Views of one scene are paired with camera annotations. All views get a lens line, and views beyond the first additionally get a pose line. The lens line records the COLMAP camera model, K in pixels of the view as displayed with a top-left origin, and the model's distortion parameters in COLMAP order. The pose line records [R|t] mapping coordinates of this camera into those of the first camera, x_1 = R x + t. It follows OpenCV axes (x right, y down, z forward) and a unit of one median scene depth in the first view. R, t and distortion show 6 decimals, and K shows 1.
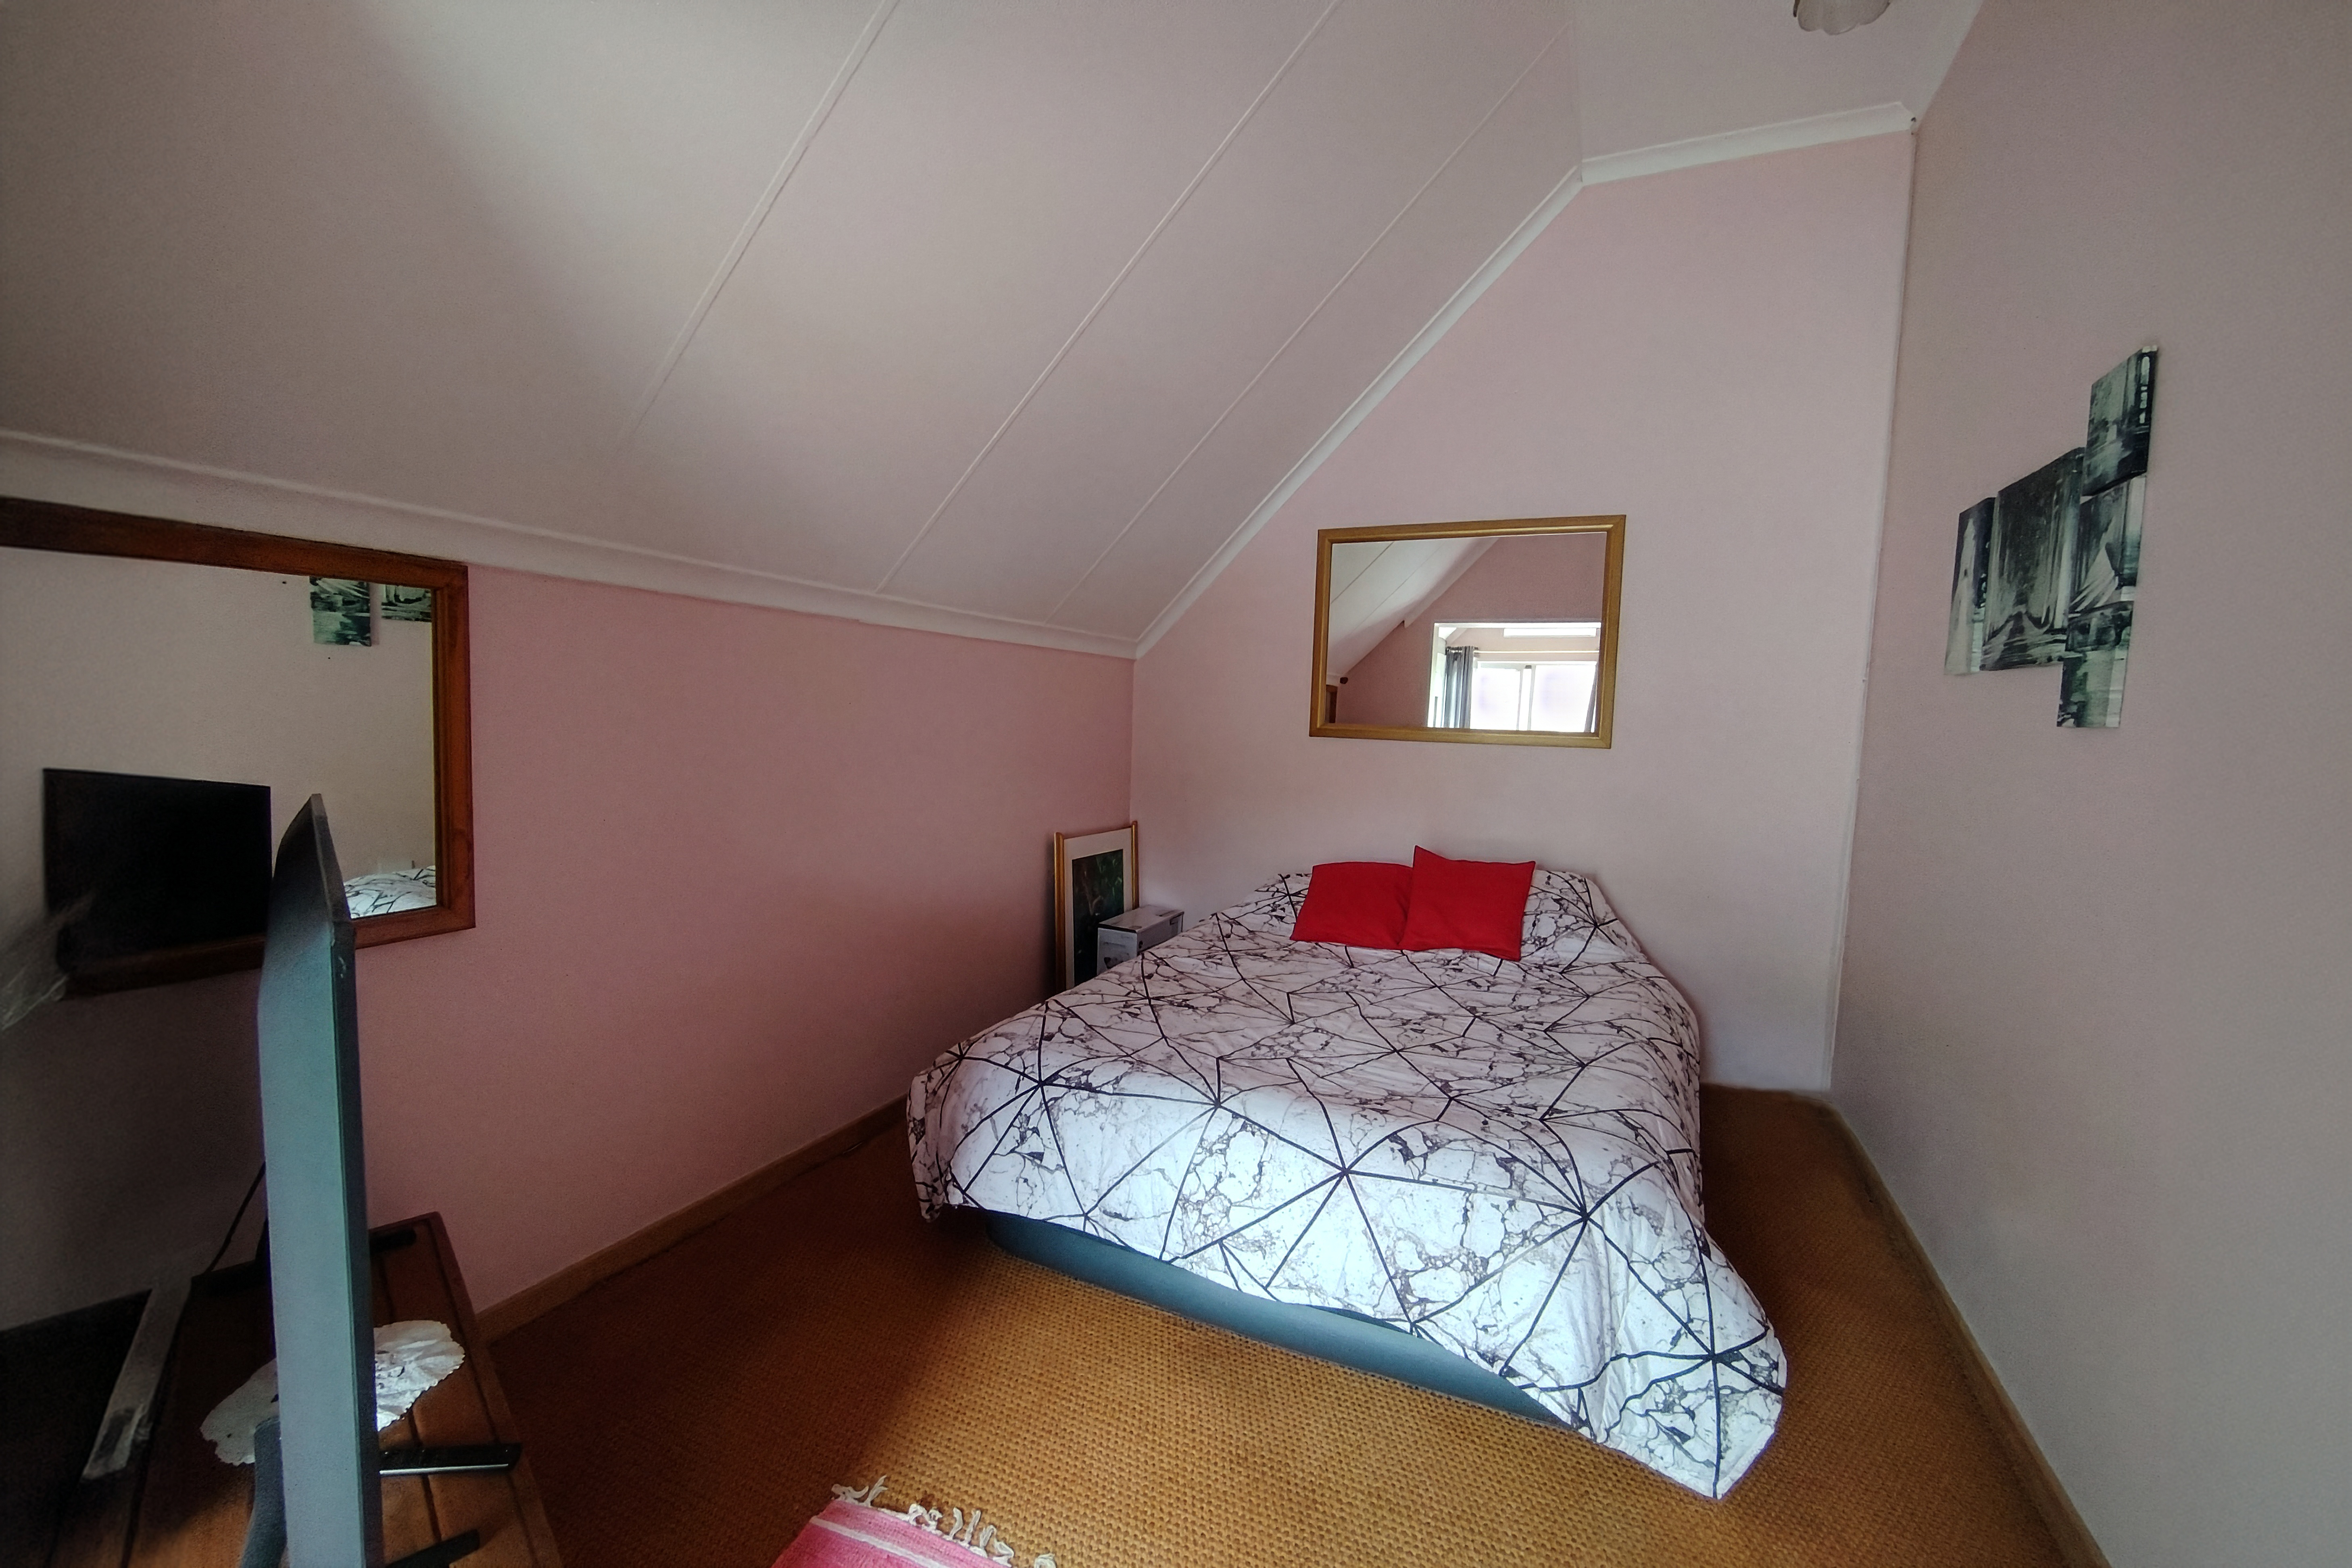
lens RADIAL K [[964.3, 0, 1184.9], [0, 964.3, 781.1], [0, 0, 1]] dist [-0.003276, -0.000872]
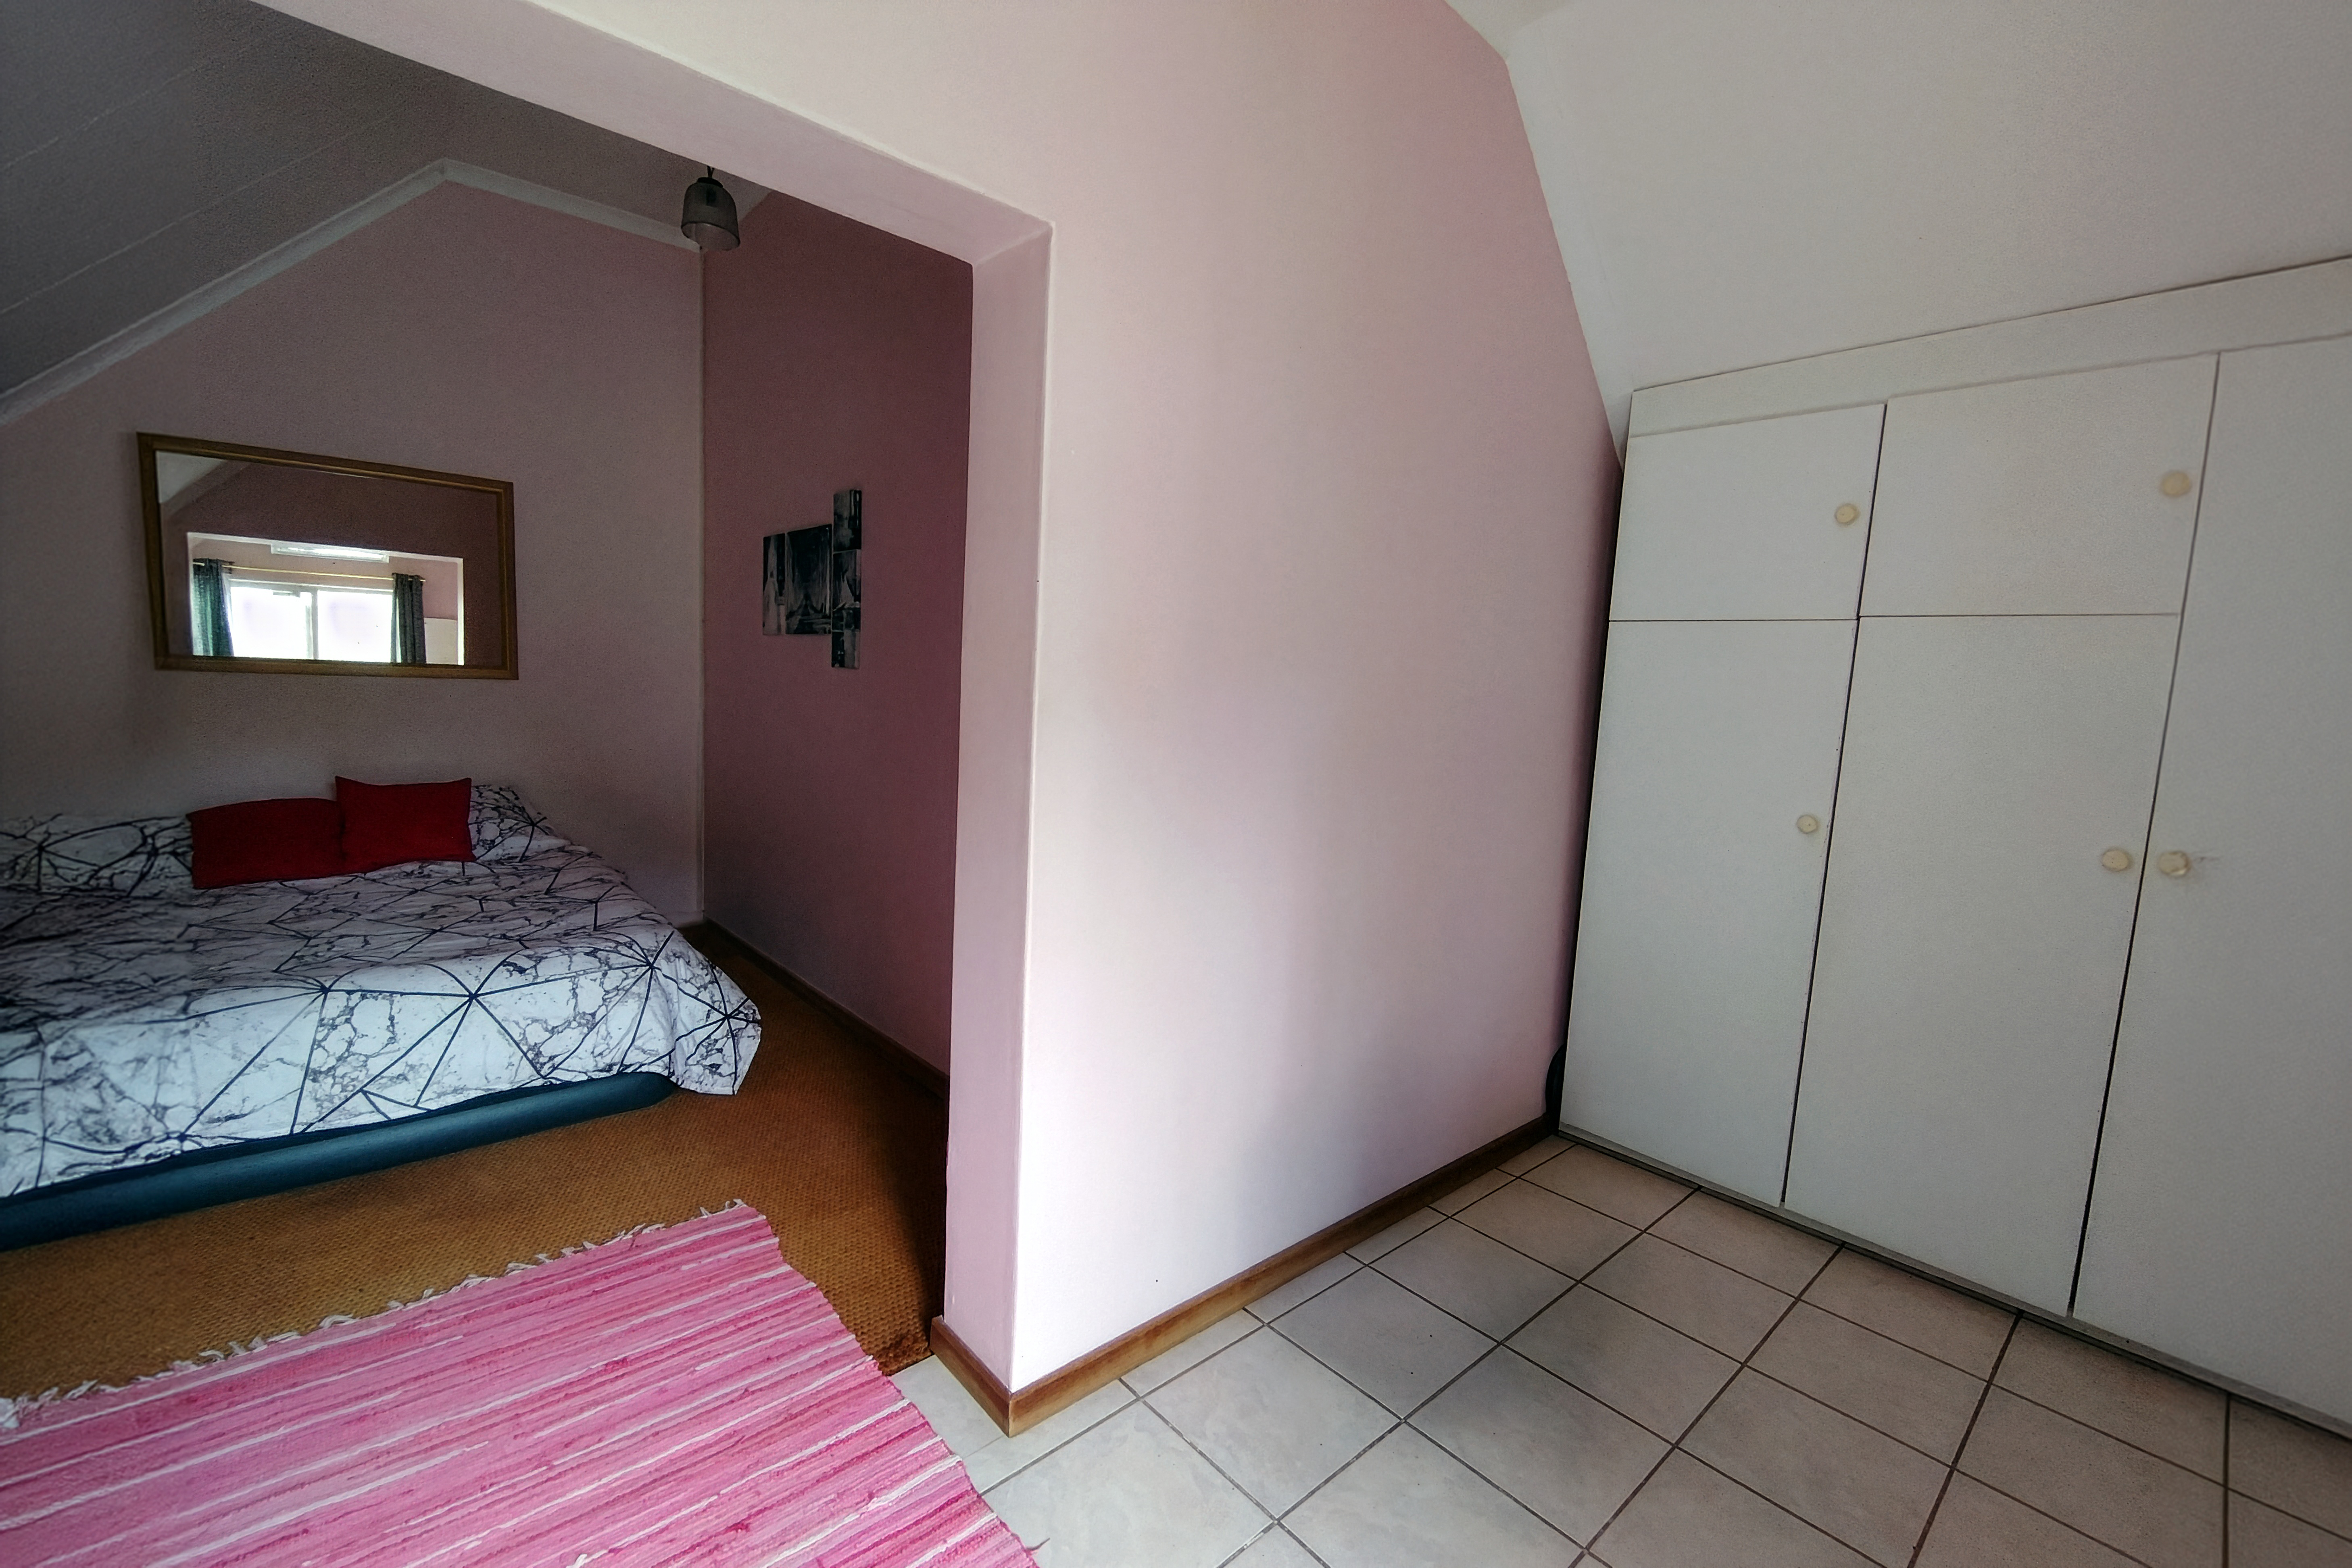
lens RADIAL K [[964.3, 0, 1176.1], [0, 964.3, 782.4], [0, 0, 1]] dist [-0.003276, -0.000872]
pose [[0.401453, -0.106638, 0.909651, -0.626795], [0.037514, 0.994280, 0.100003, 0.007645], [-0.915111, -0.006021, 0.403157, -0.440915]]
